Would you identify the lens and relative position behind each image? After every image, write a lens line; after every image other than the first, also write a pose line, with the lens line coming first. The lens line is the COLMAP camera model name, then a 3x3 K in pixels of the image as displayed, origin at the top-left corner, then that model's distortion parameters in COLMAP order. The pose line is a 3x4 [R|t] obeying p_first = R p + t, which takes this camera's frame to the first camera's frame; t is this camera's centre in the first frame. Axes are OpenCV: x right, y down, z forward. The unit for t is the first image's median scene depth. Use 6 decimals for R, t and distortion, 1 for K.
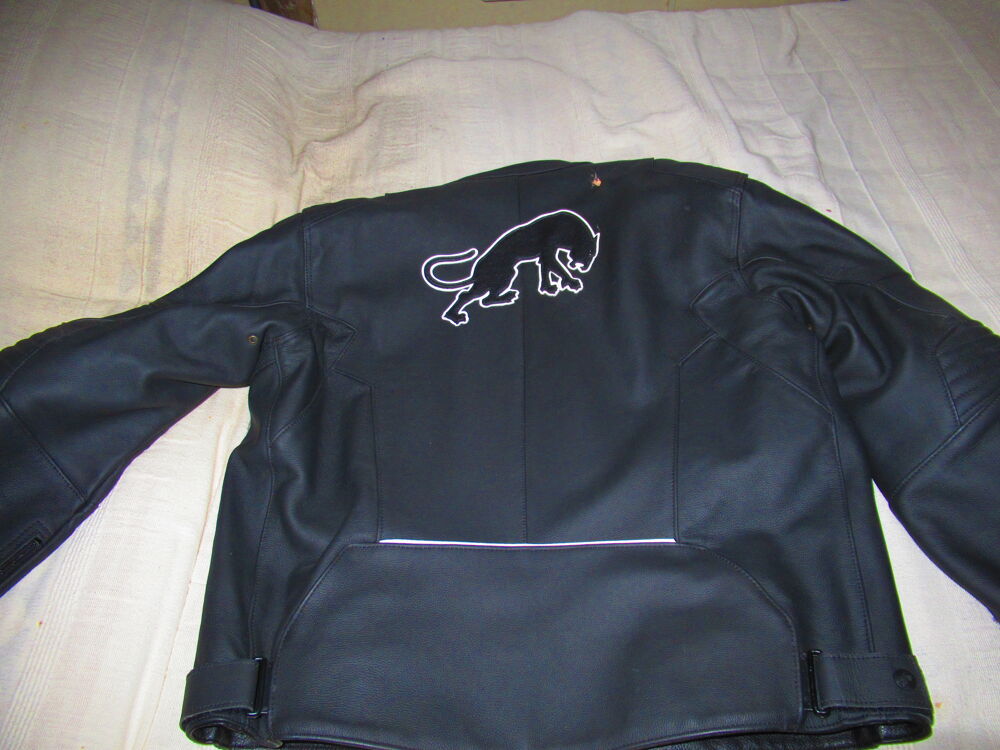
lens RADIAL K [[816.1, 0, 500.0], [0, 816.1, 375.0], [0, 0, 1]] dist [-0.009379, -0.004816]
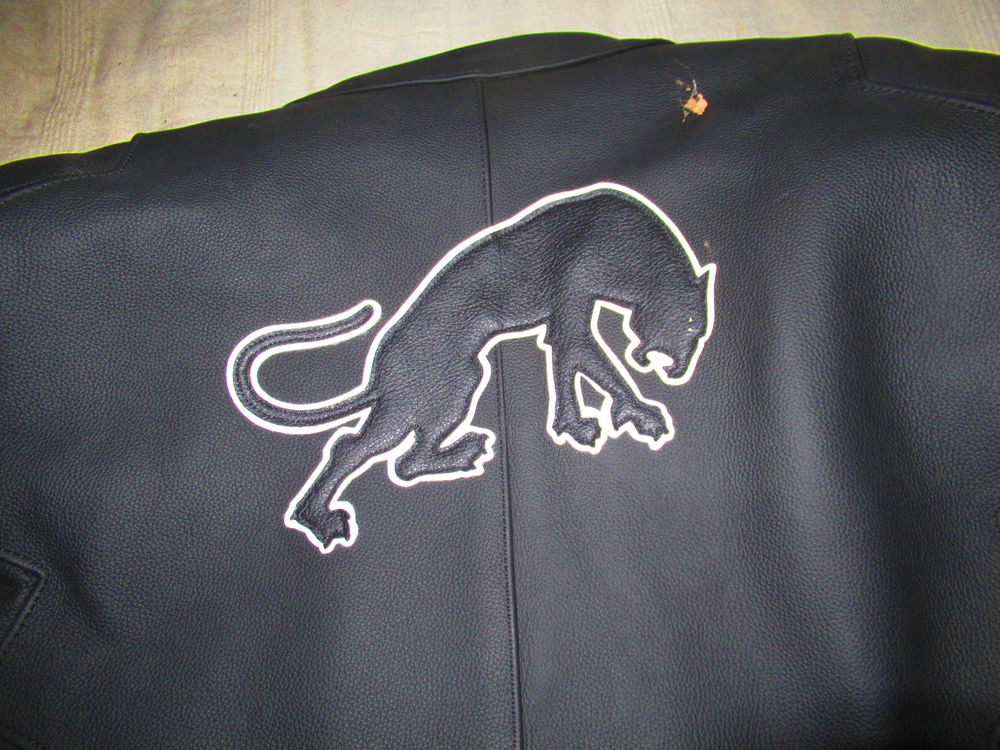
lens RADIAL K [[816.1, 0, 500.0], [0, 816.1, 375.0], [0, 0, 1]] dist [-0.009379, -0.004816]
pose [[0.998707, -0.031101, 0.040221, 0.011535], [0.022107, 0.978021, 0.207333, -0.203727], [-0.045785, -0.206176, 0.977443, 0.645335]]
